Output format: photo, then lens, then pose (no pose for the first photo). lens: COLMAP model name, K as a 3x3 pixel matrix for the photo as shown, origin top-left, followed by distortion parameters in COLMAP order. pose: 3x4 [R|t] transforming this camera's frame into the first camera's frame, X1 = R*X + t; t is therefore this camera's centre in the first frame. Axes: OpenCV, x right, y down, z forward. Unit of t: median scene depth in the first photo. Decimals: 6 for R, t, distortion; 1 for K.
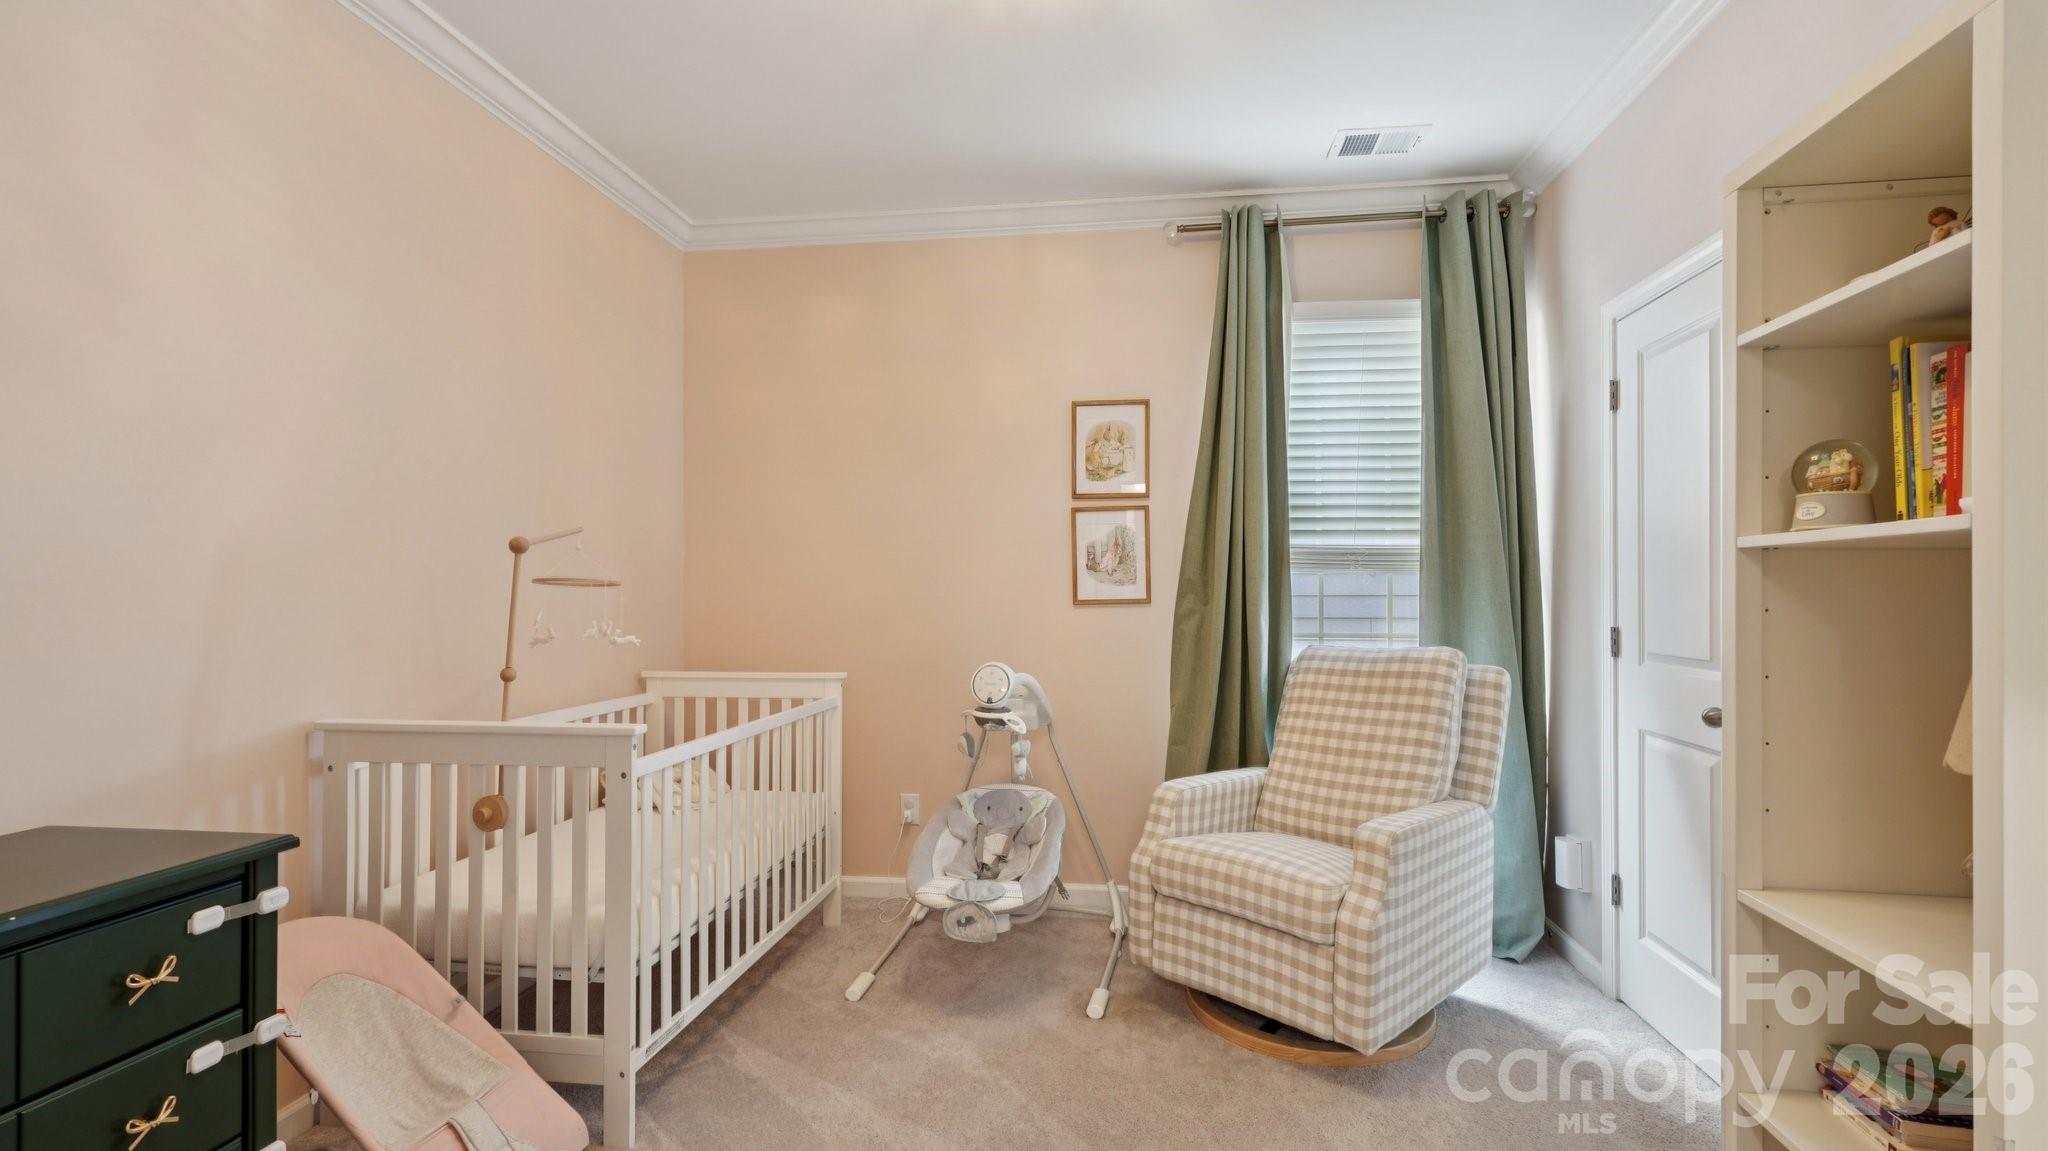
lens RADIAL K [[902.5, 0, 1036.3], [0, 902.5, 585.2], [0, 0, 1]] dist [0.000775, 0.000327]
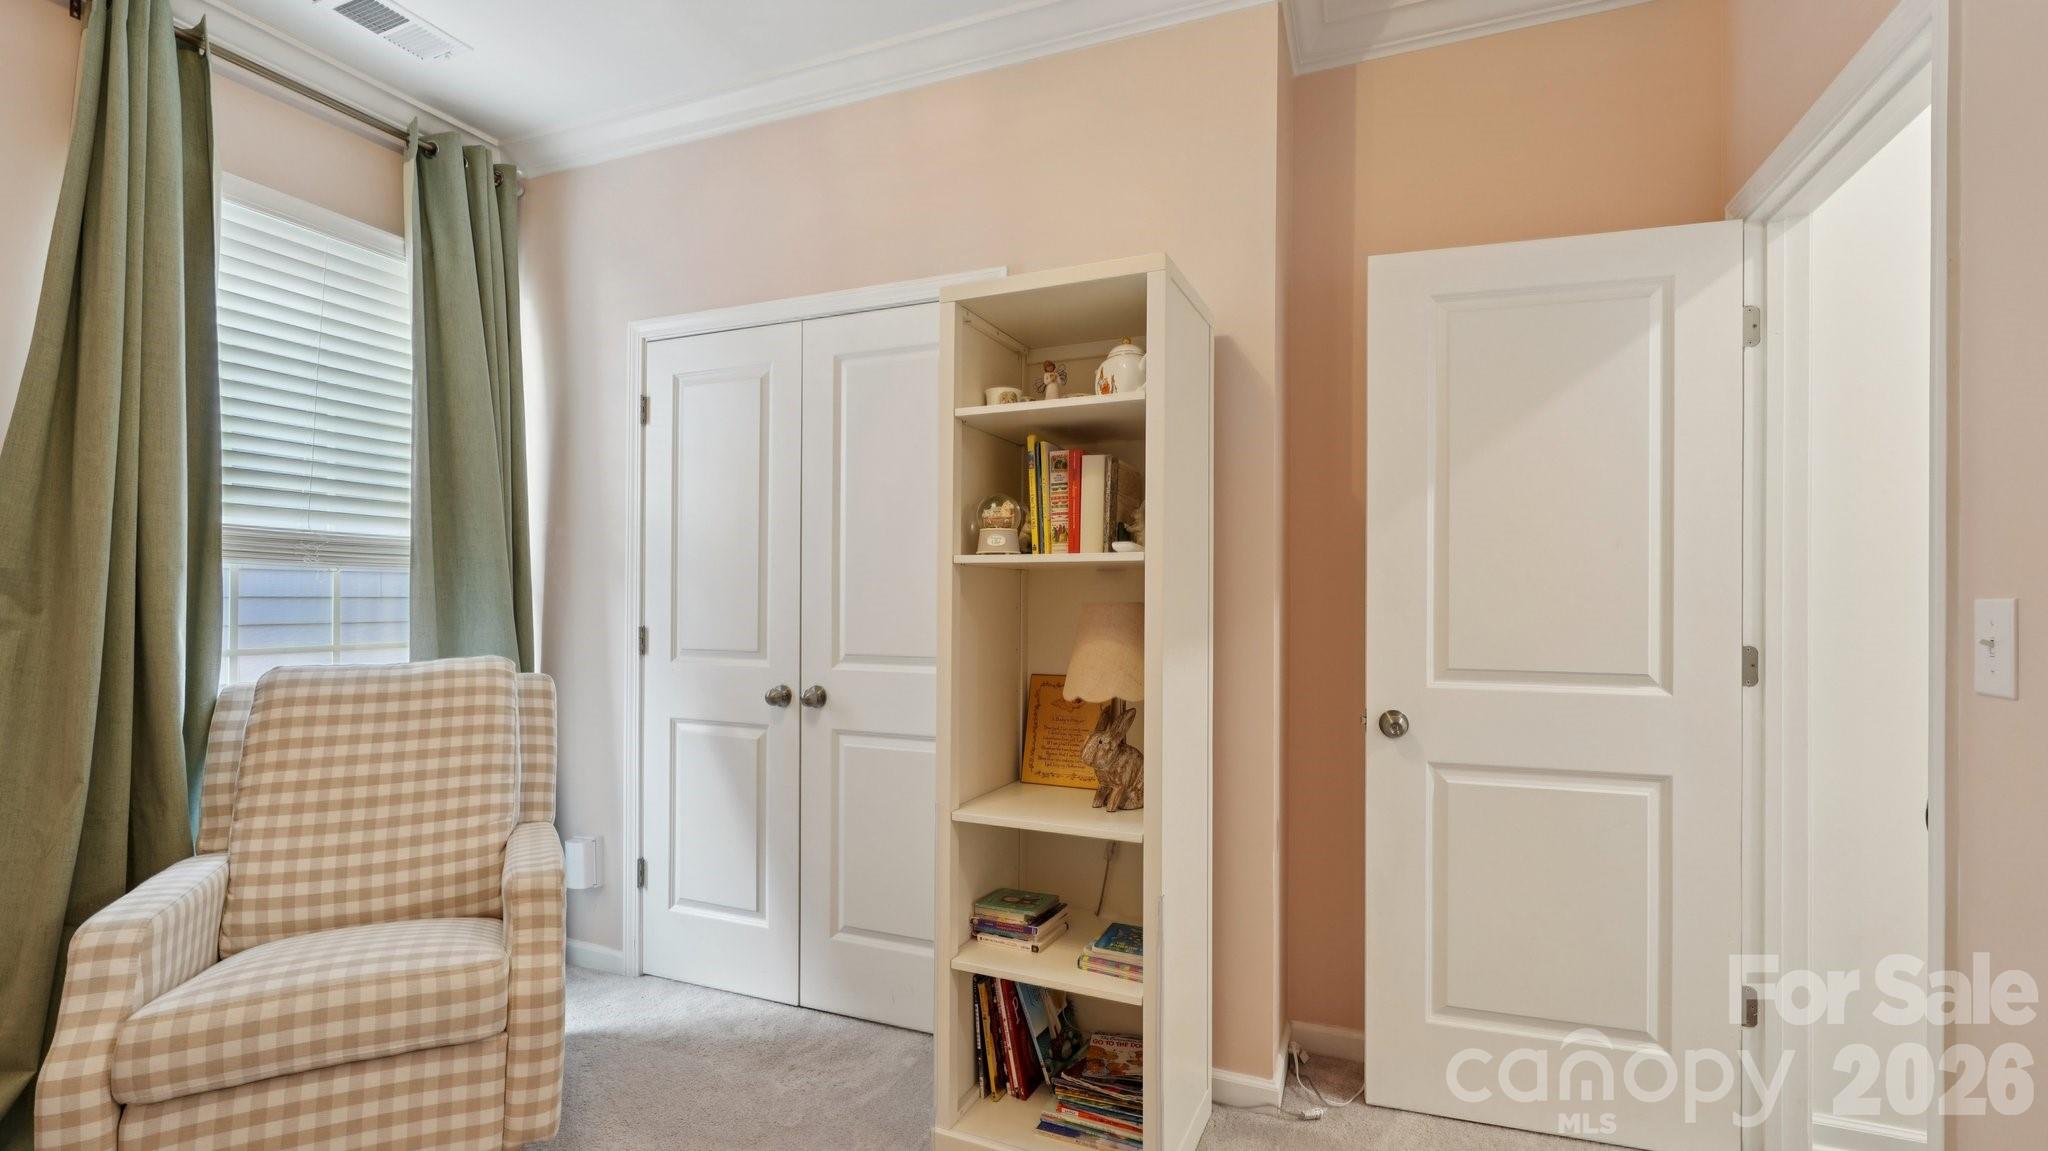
lens RADIAL K [[902.5, 0, 1036.3], [0, 902.5, 585.2], [0, 0, 1]] dist [0.000775, 0.000327]
pose [[0.261627, 0.011091, 0.965105, -0.271794], [-0.011688, 0.999897, -0.008322, 0.001142], [-0.965098, -0.009103, 0.261729, 0.274527]]
